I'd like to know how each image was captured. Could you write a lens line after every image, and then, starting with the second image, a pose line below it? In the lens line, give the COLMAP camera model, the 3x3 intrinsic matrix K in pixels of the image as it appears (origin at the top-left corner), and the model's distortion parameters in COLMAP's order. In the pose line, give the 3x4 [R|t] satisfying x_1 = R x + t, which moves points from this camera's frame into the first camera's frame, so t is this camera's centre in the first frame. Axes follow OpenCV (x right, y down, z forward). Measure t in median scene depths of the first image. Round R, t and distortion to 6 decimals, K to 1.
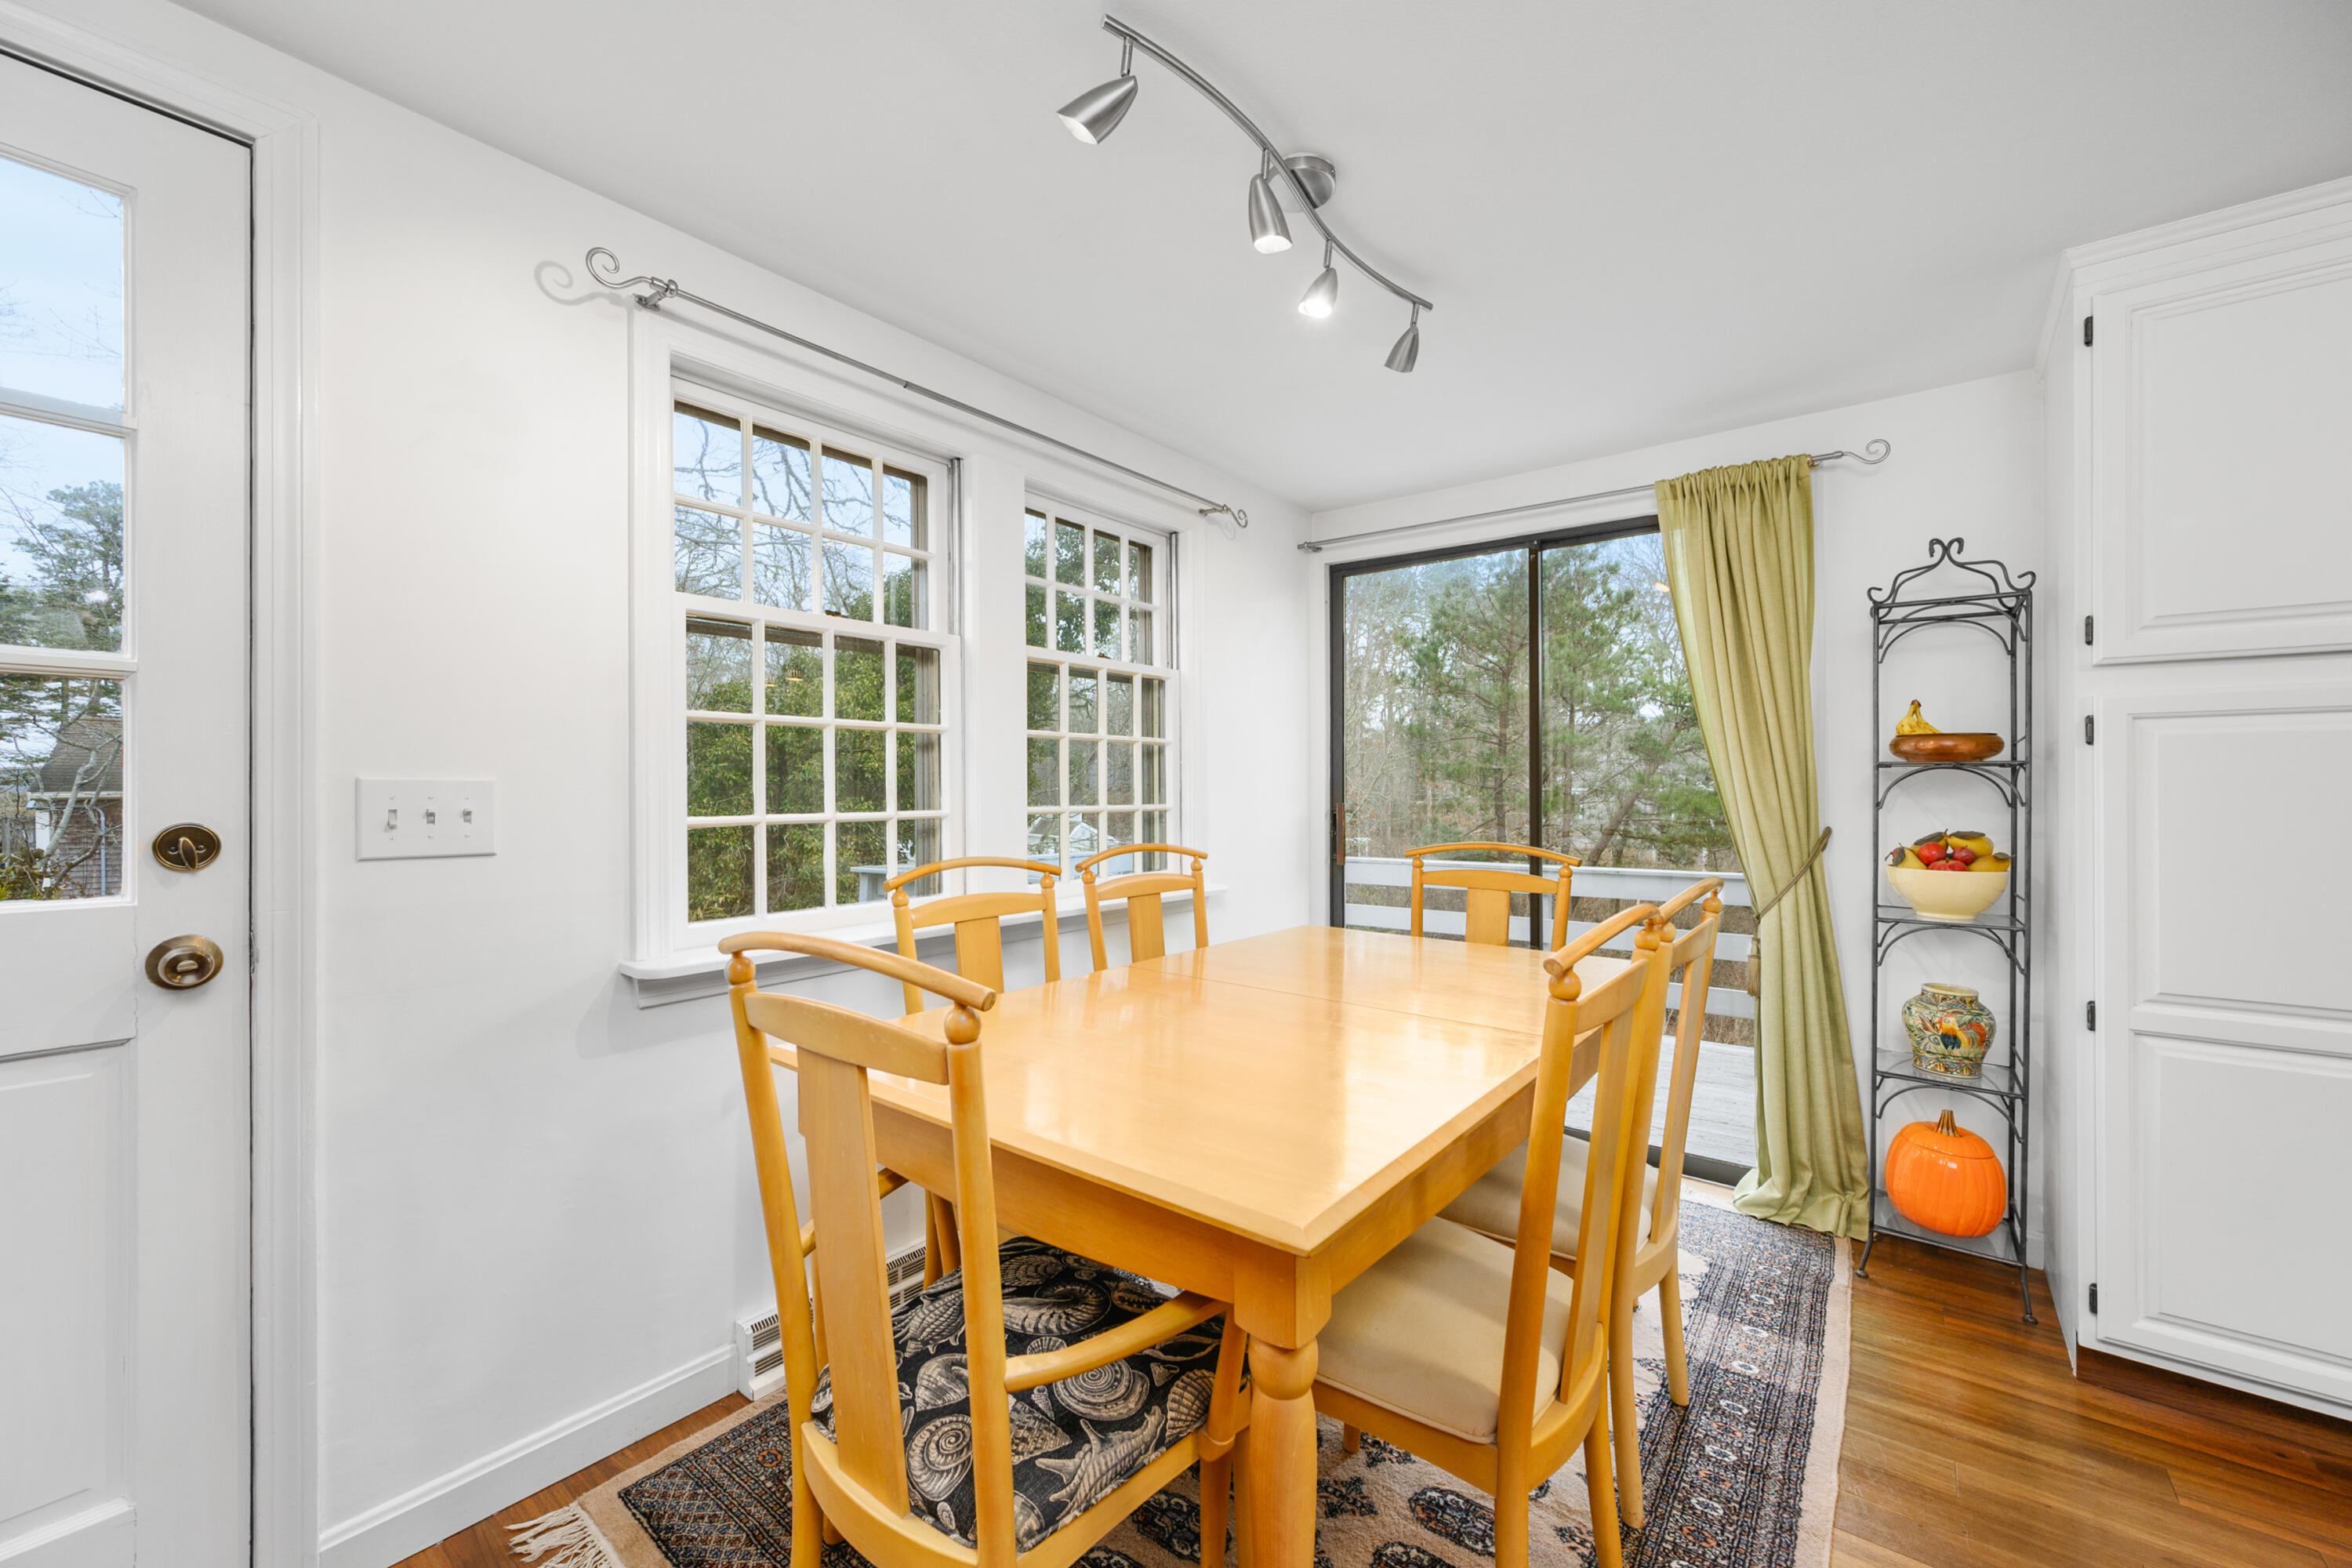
lens RADIAL K [[923.1, 0, 1172.0], [0, 923.1, 787.7], [0, 0, 1]] dist [0.001141, 0.000242]
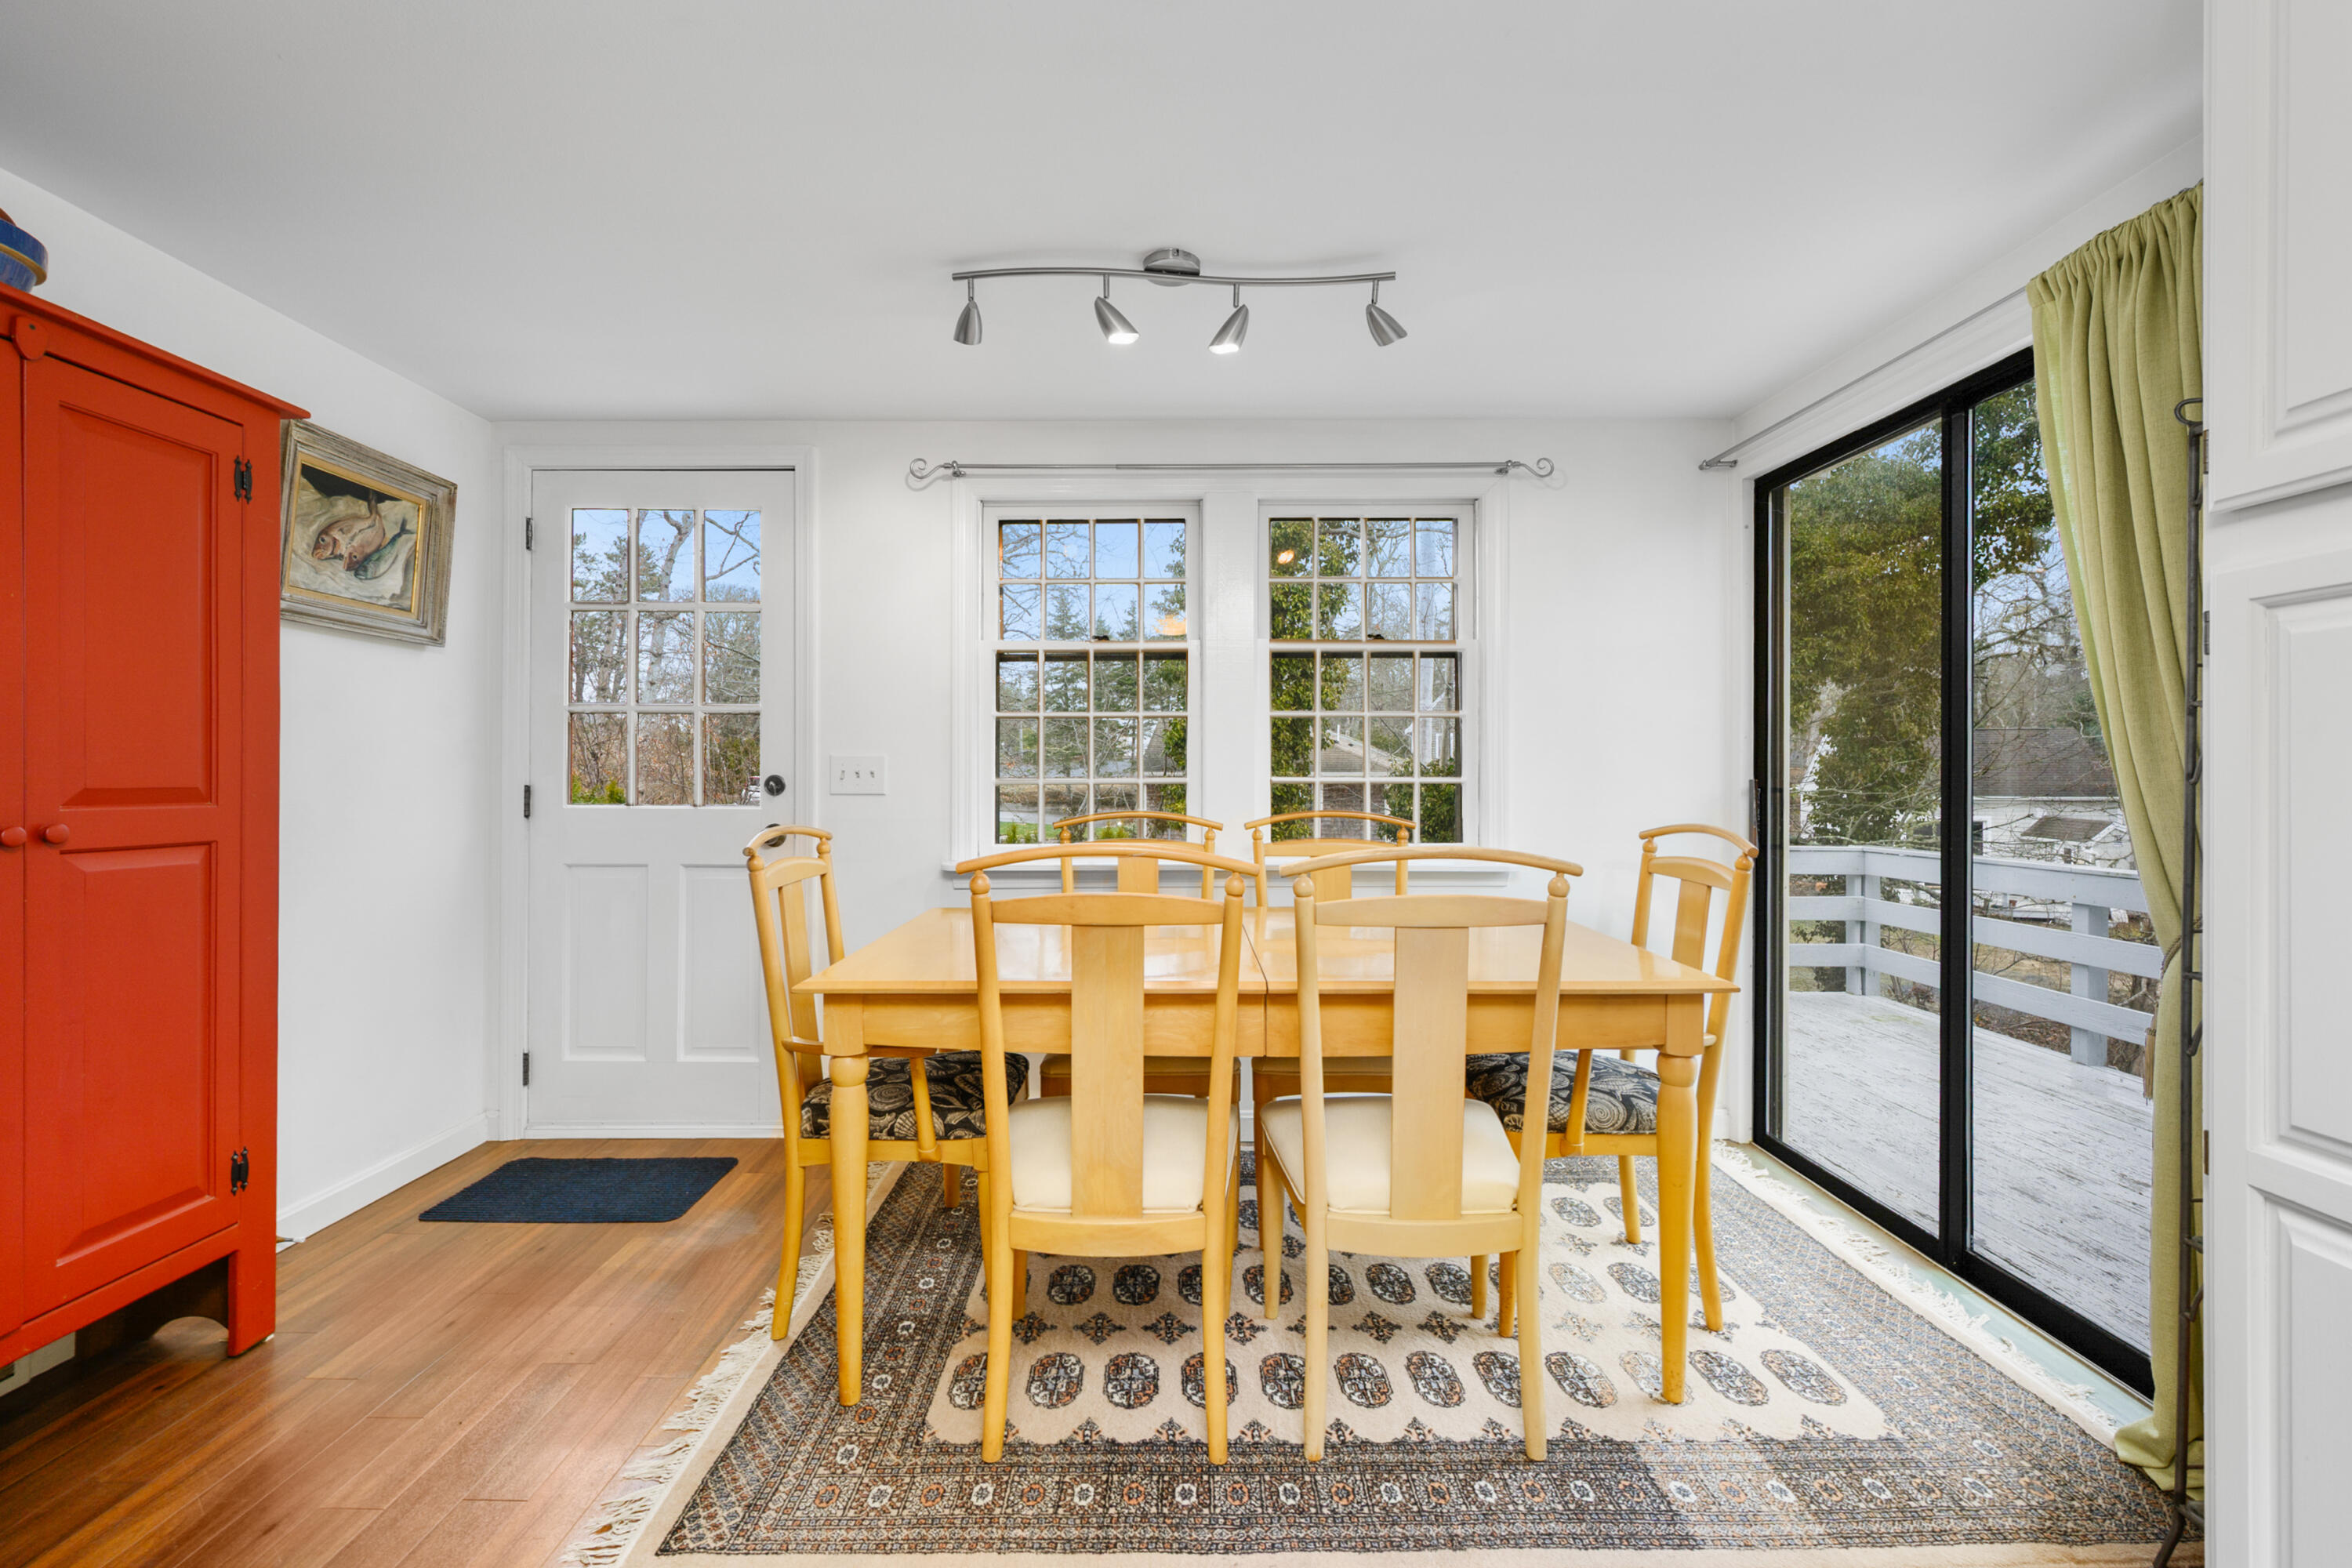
lens RADIAL K [[1013.5, 0, 1183.0], [0, 1013.5, 772.8], [0, 0, 1]] dist [0.000517, 0.000018]
pose [[0.628726, 0.003893, -0.777617, 0.847215], [0.000024, 0.999987, 0.005026, 0.011101], [0.777627, -0.003179, 0.628718, 0.108967]]
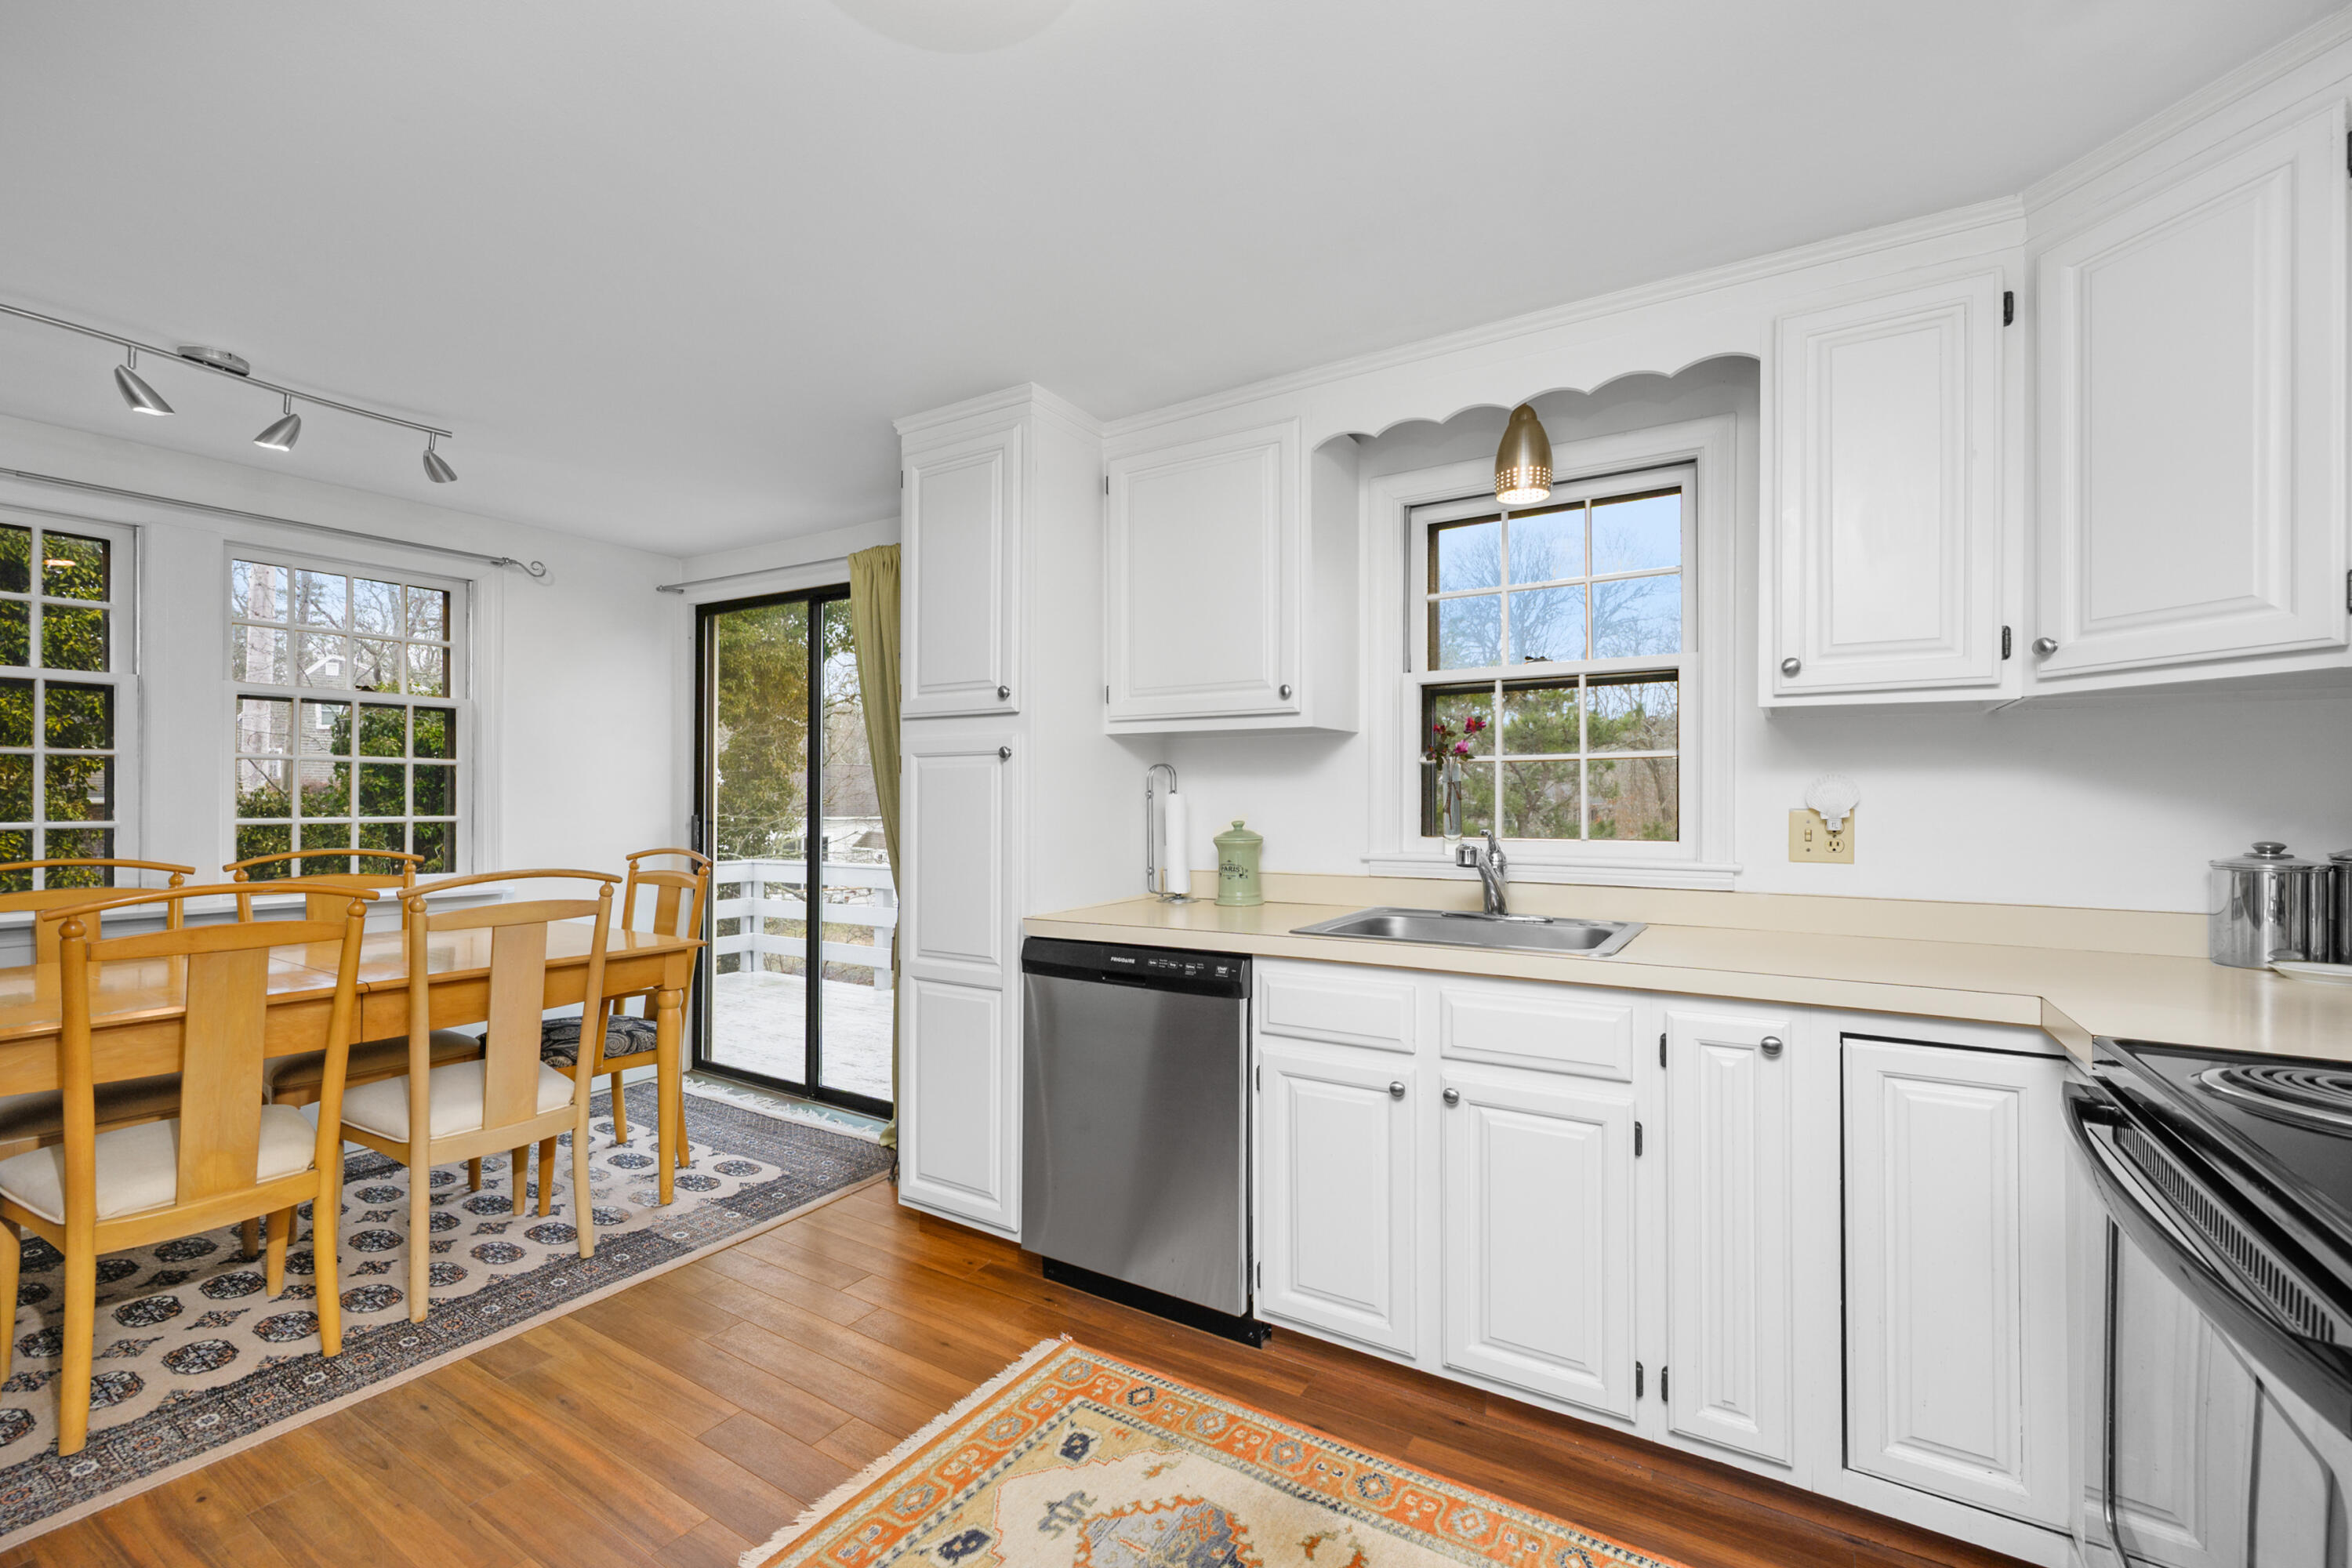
lens RADIAL K [[978.6, 0, 1173.0], [0, 978.6, 794.4], [0, 0, 1]] dist [-0.002591, 0.000053]
pose [[0.993318, 0.006608, 0.115218, 0.968699], [-0.006539, 0.999978, -0.000978, -0.016894], [-0.115222, 0.000218, 0.993340, -0.415247]]
